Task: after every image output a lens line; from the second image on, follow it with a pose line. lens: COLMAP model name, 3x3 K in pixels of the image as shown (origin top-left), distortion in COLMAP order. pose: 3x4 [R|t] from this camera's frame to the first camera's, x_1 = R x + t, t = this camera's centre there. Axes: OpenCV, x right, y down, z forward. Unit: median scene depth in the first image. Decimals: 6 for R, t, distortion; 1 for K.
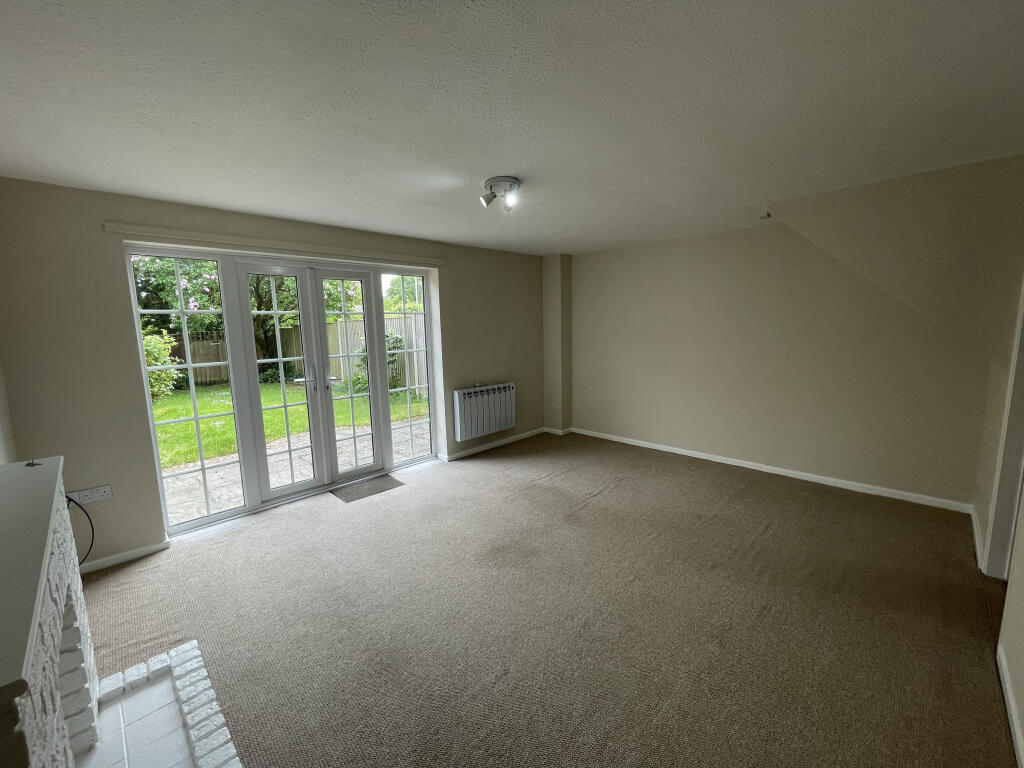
lens RADIAL K [[420.7, 0, 509.8], [0, 420.7, 383.4], [0, 0, 1]] dist [-0.001038, -0.000065]
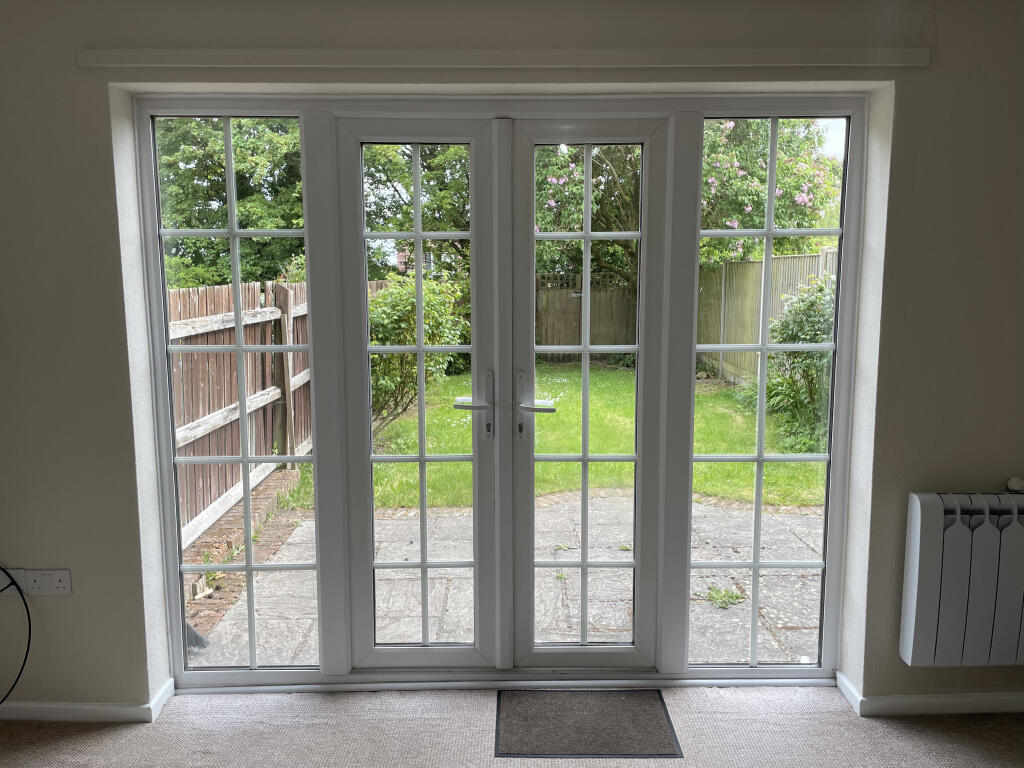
lens RADIAL K [[765.1, 0, 510.6], [0, 765.1, 377.1], [0, 0, 1]] dist [0.171056, -0.280326]
pose [[0.712186, 0.115548, -0.692415, 0.044527], [-0.112688, 0.992387, 0.049701, -0.066038], [0.692887, 0.042631, 0.719785, 0.446021]]
